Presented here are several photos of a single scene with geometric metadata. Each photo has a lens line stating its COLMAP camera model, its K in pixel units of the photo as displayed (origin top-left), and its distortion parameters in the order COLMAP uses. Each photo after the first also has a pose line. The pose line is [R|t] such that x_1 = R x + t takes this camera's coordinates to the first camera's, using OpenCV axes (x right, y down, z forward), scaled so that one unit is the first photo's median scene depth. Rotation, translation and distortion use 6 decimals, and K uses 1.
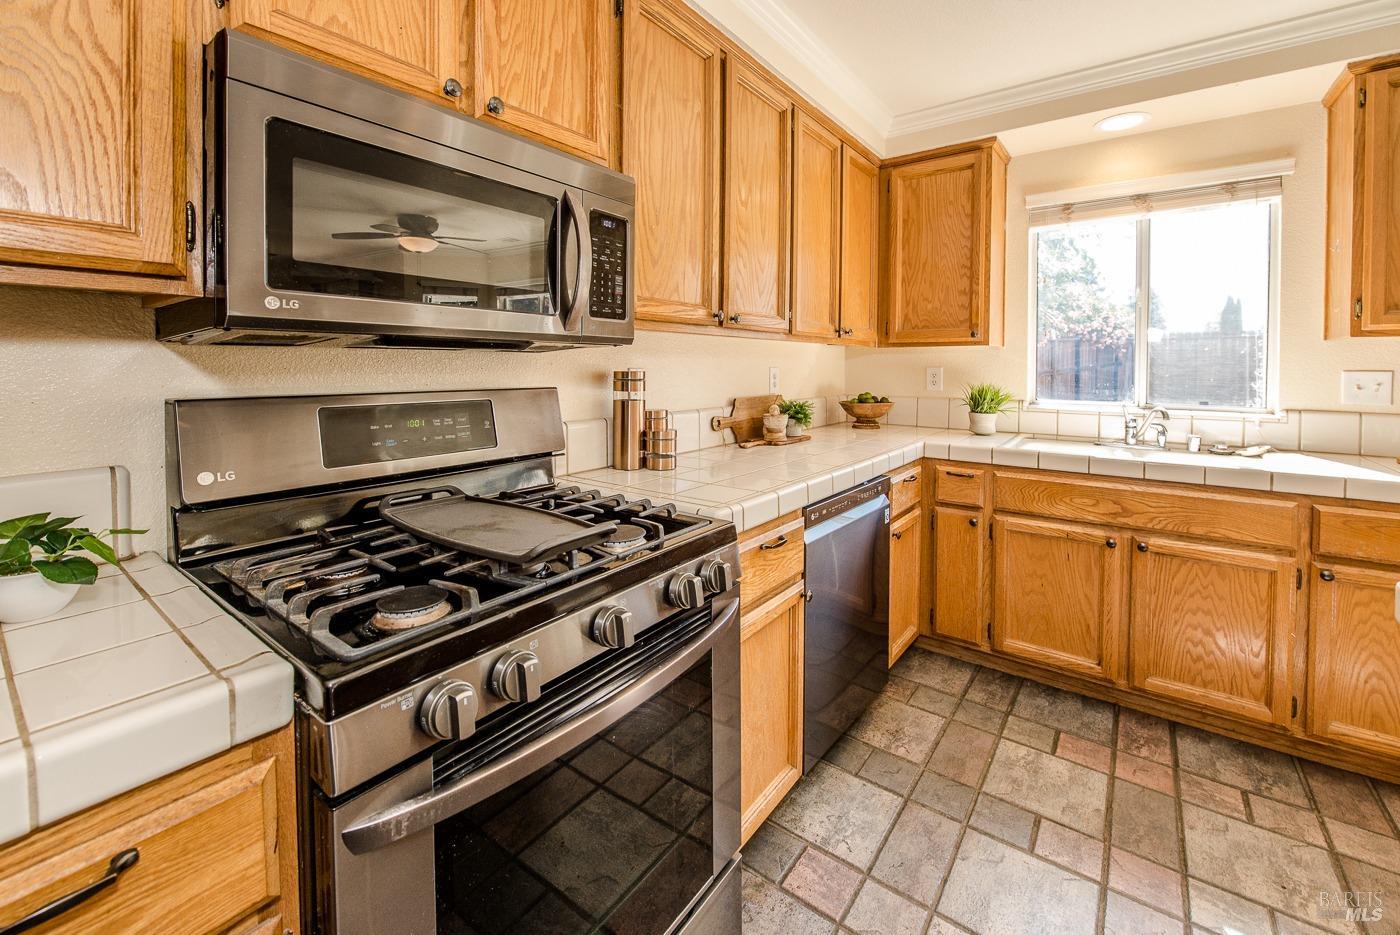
lens RADIAL K [[578.3, 0, 746.9], [0, 578.3, 375.9], [0, 0, 1]] dist [-0.014916, -0.000156]
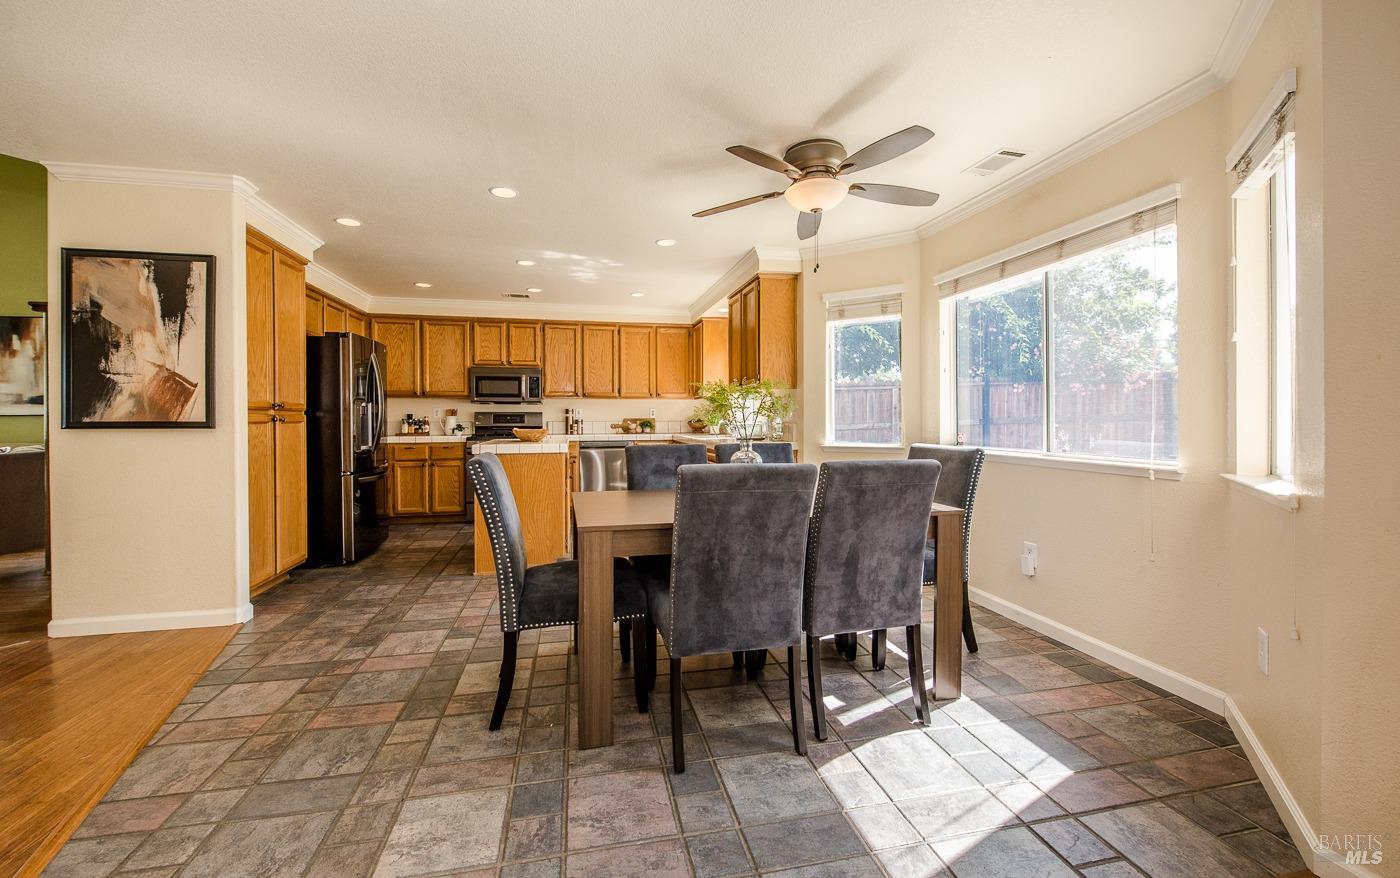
lens RADIAL K [[555.8, 0, 694.4], [0, 555.8, 416.1], [0, 0, 1]] dist [-0.002440, -0.000461]
pose [[0.751702, -0.004749, -0.659486, 2.751702], [-0.006318, 0.999876, -0.014402, 0.084599], [0.659473, 0.014993, 0.751579, -1.183940]]
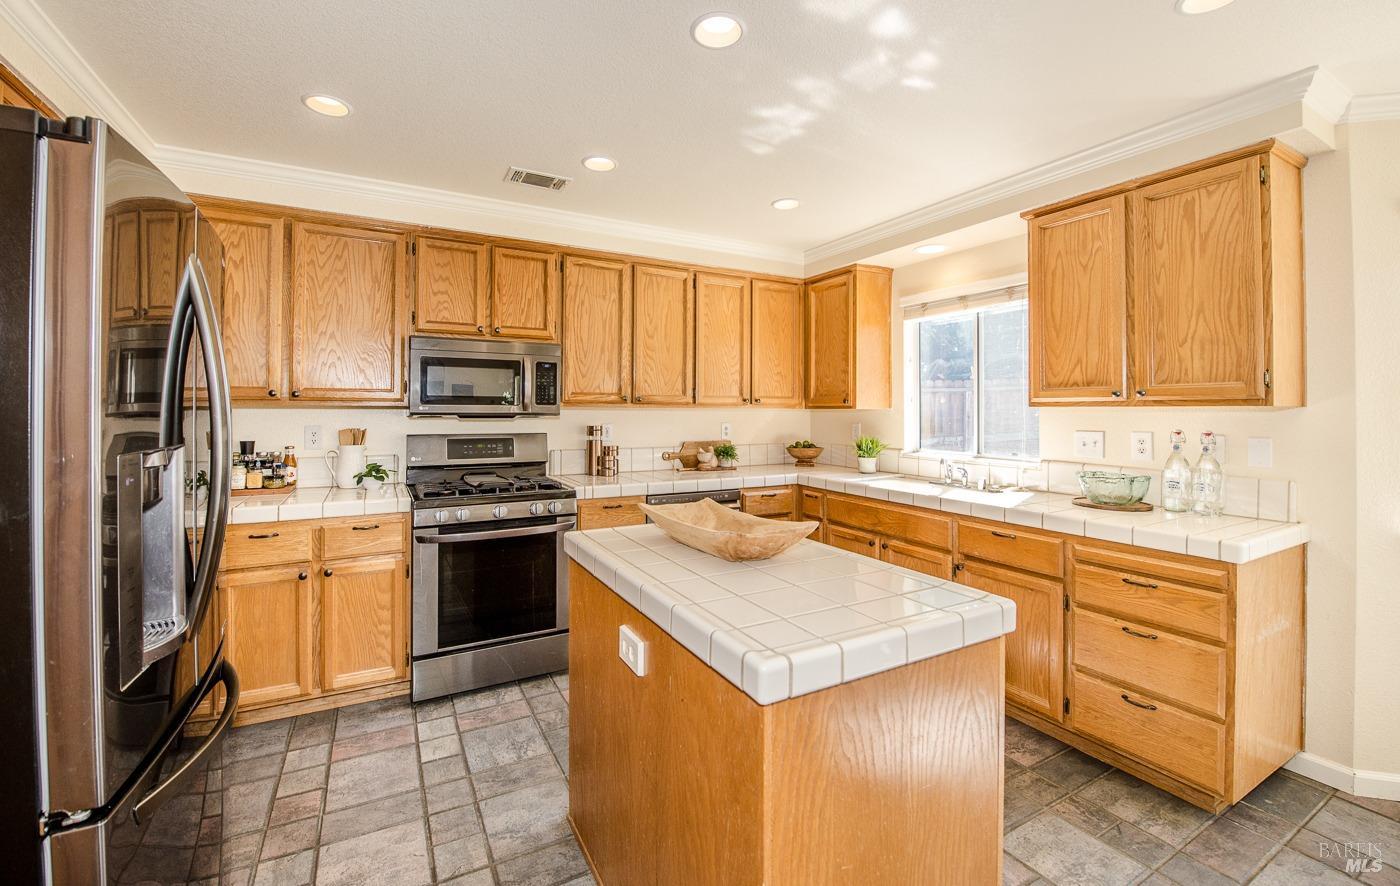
lens RADIAL K [[590.9, 0, 707.9], [0, 590.9, 402.8], [0, 0, 1]] dist [-0.028494, -0.000581]
pose [[0.901036, -0.005040, -0.433715, 0.991611], [-0.009424, 0.999469, -0.031193, -0.026540], [0.433642, 0.032194, 0.900510, -0.638088]]
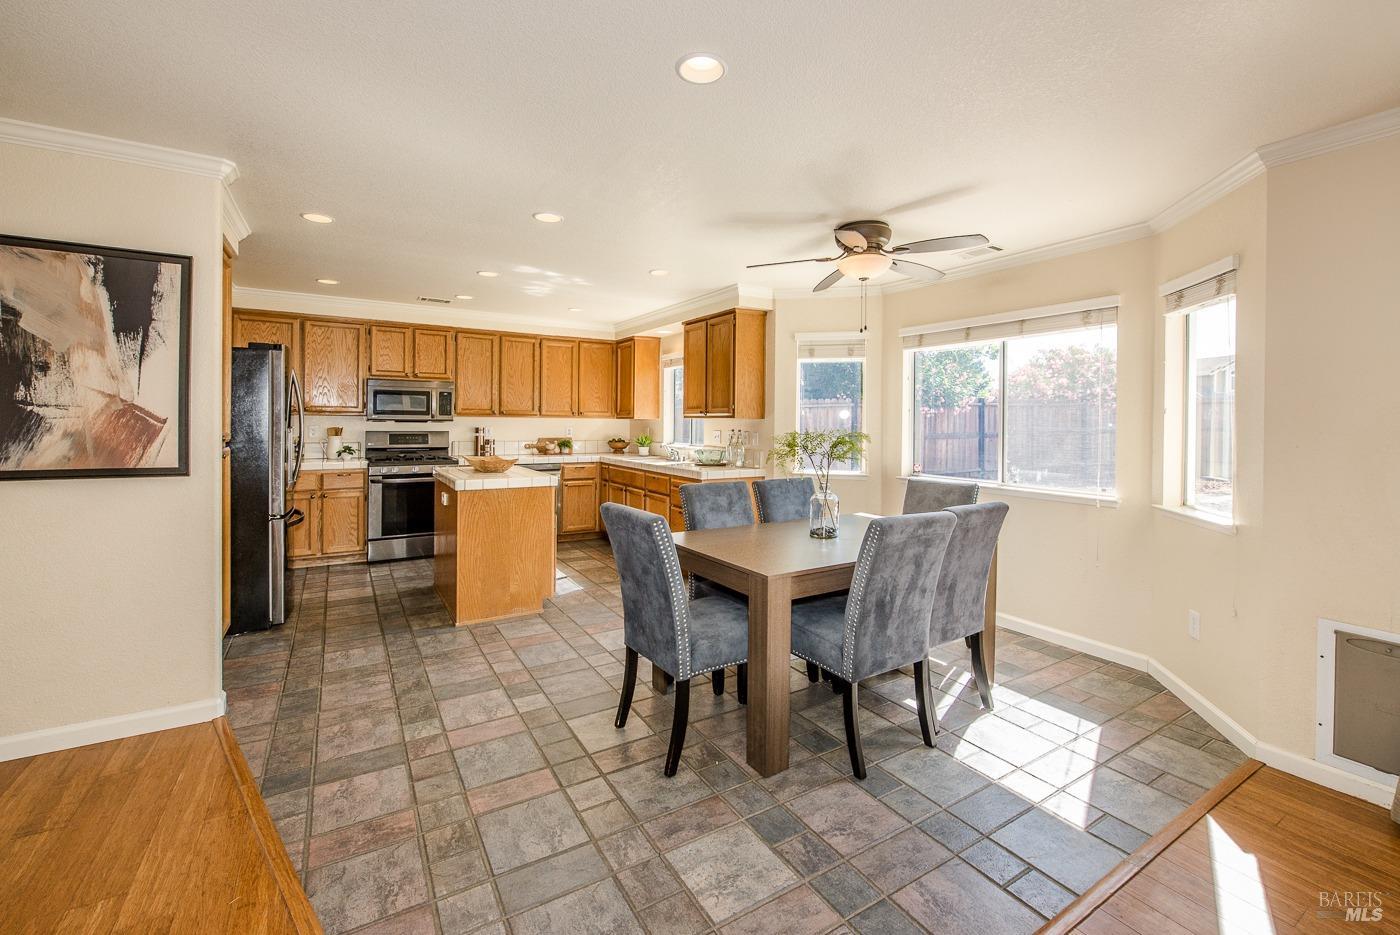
lens RADIAL K [[582.2, 0, 719.7], [0, 582.2, 422.1], [0, 0, 1]] dist [-0.004647, -0.000409]
pose [[0.929671, 0.008366, -0.368296, 2.313610], [-0.015826, 0.999726, -0.017240, -0.002753], [0.368051, 0.021856, 0.929549, -1.632631]]
